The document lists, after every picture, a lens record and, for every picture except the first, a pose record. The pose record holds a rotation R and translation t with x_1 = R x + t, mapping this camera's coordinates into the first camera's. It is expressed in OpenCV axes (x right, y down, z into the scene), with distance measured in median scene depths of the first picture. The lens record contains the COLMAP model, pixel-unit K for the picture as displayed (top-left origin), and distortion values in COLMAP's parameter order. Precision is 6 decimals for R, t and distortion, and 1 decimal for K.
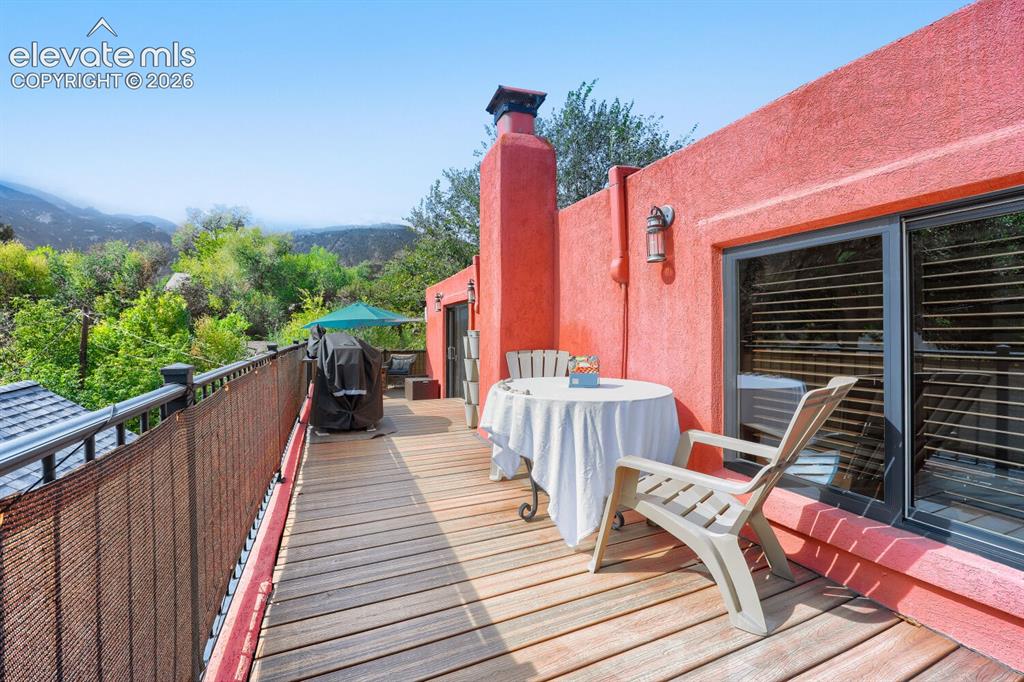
lens RADIAL K [[415.6, 0, 512.7], [0, 415.6, 336.5], [0, 0, 1]] dist [-0.002496, 0.000027]
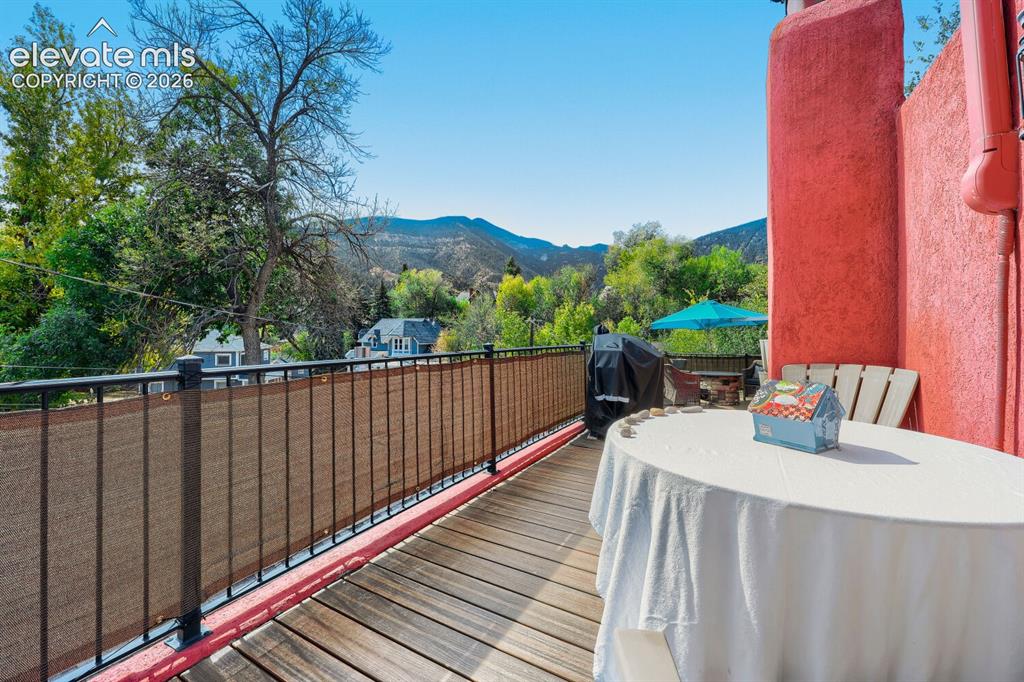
lens RADIAL K [[415.6, 0, 508.4], [0, 415.6, 331.6], [0, 0, 1]] dist [-0.002496, 0.000027]
pose [[0.595474, -0.001743, -0.803373, 0.217892], [-0.010430, 0.999897, -0.009900, -0.001820], [0.803307, 0.014275, 0.595394, 0.266565]]
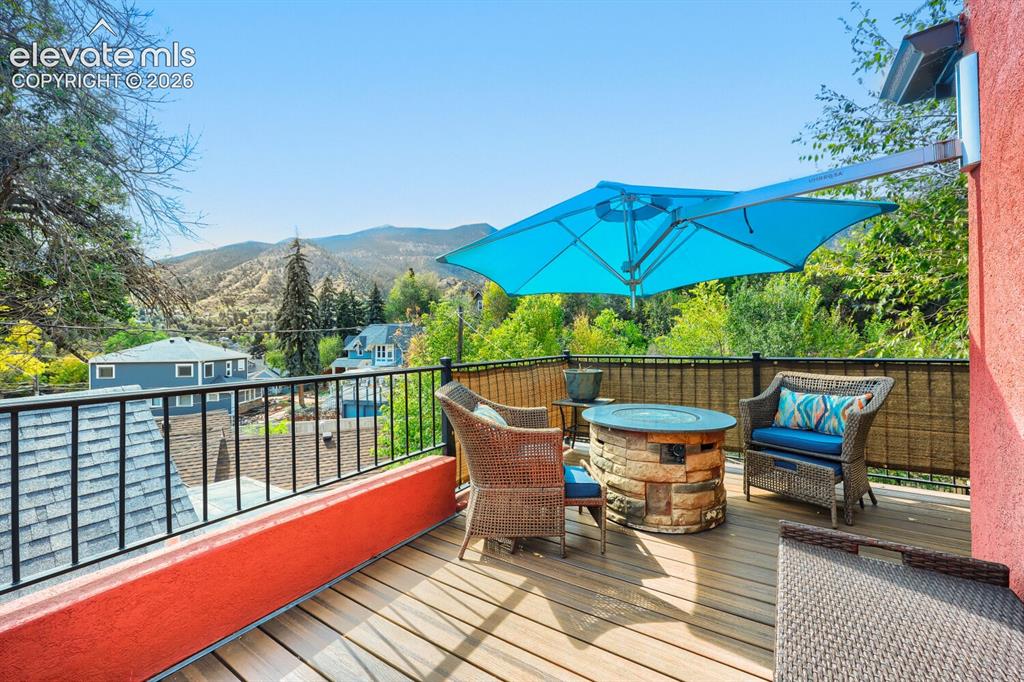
lens RADIAL K [[415.6, 0, 514.7], [0, 415.6, 342.5], [0, 0, 1]] dist [-0.002496, 0.000027]
pose [[0.559599, -0.001735, -0.828762, -0.397679], [0.000267, 0.999998, -0.001913, 0.060363], [0.828763, 0.000849, 0.559598, 1.758996]]
